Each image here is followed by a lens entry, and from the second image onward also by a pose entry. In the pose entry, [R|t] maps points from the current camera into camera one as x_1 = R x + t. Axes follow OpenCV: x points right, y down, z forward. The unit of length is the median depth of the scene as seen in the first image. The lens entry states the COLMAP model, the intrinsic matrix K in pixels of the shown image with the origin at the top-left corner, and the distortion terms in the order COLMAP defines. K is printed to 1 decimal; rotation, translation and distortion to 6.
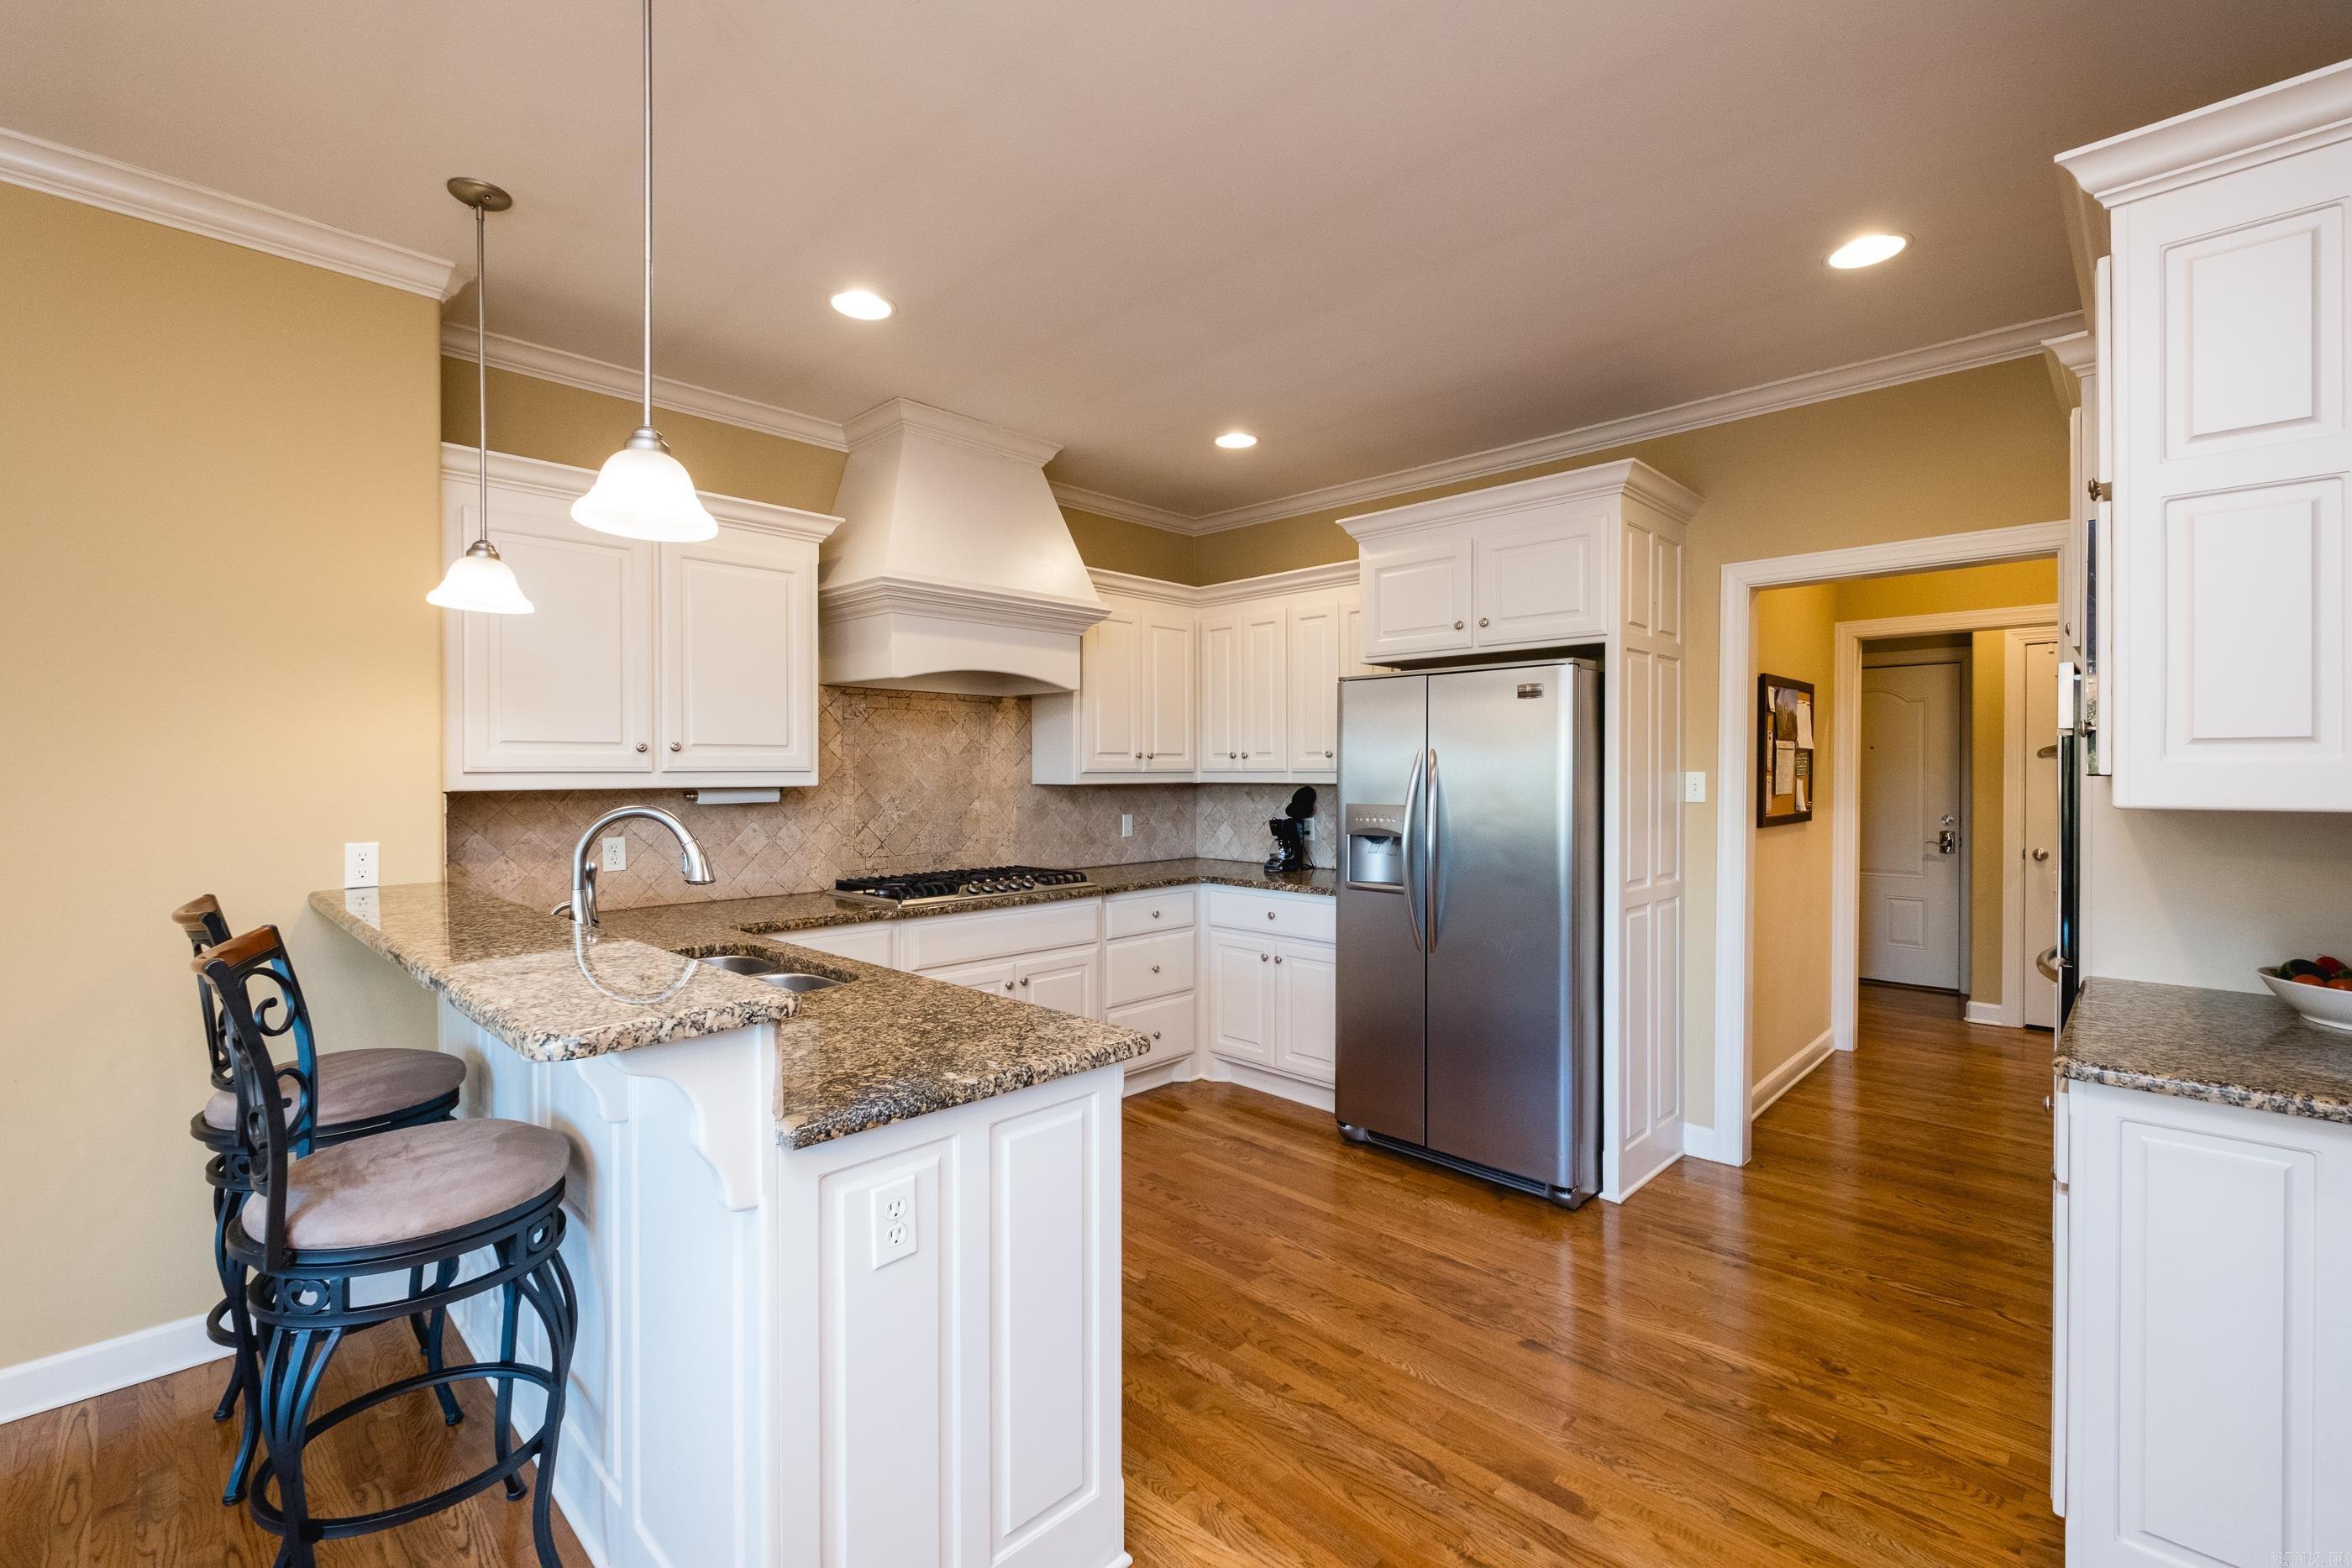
lens RADIAL K [[1030.9, 0, 1192.0], [0, 1030.9, 787.0], [0, 0, 1]] dist [0.004943, -0.002862]
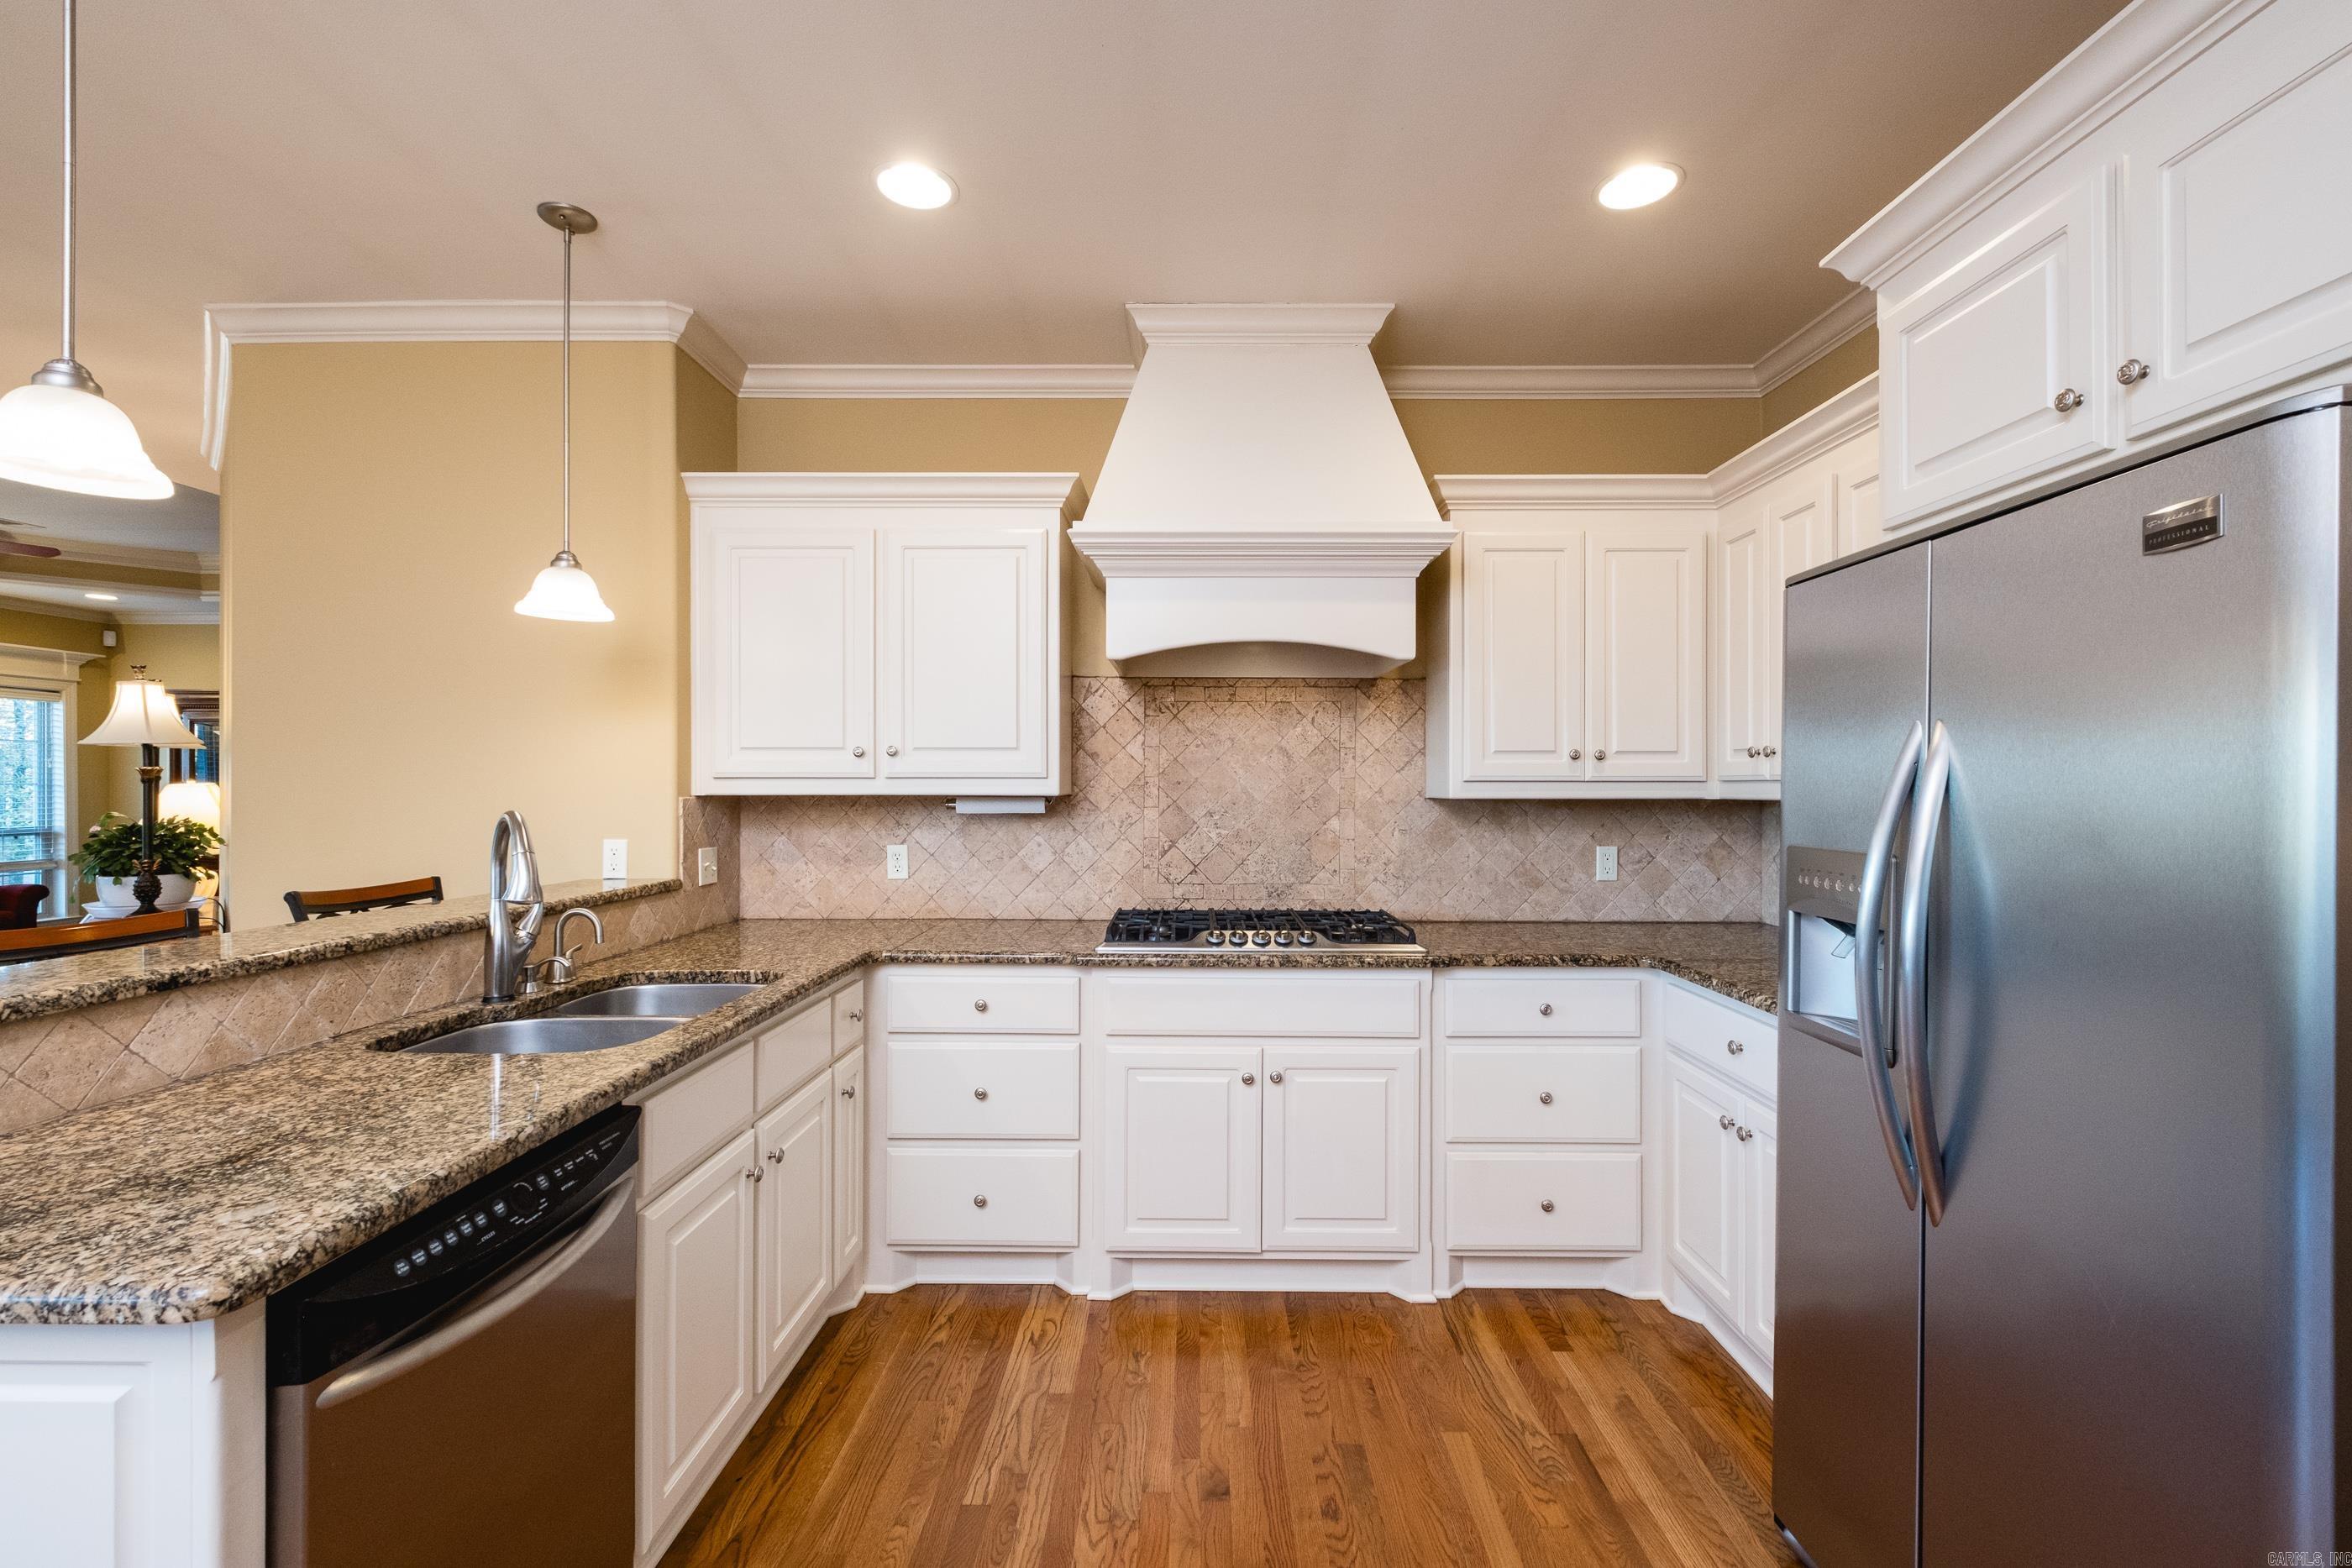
lens RADIAL K [[1030.9, 0, 1181.5], [0, 1030.9, 786.2], [0, 0, 1]] dist [0.004943, -0.002862]
pose [[0.680180, 0.004585, -0.733031, 0.293287], [-0.014669, 0.999865, -0.007357, -0.003196], [0.732899, 0.015756, 0.680155, 0.451907]]
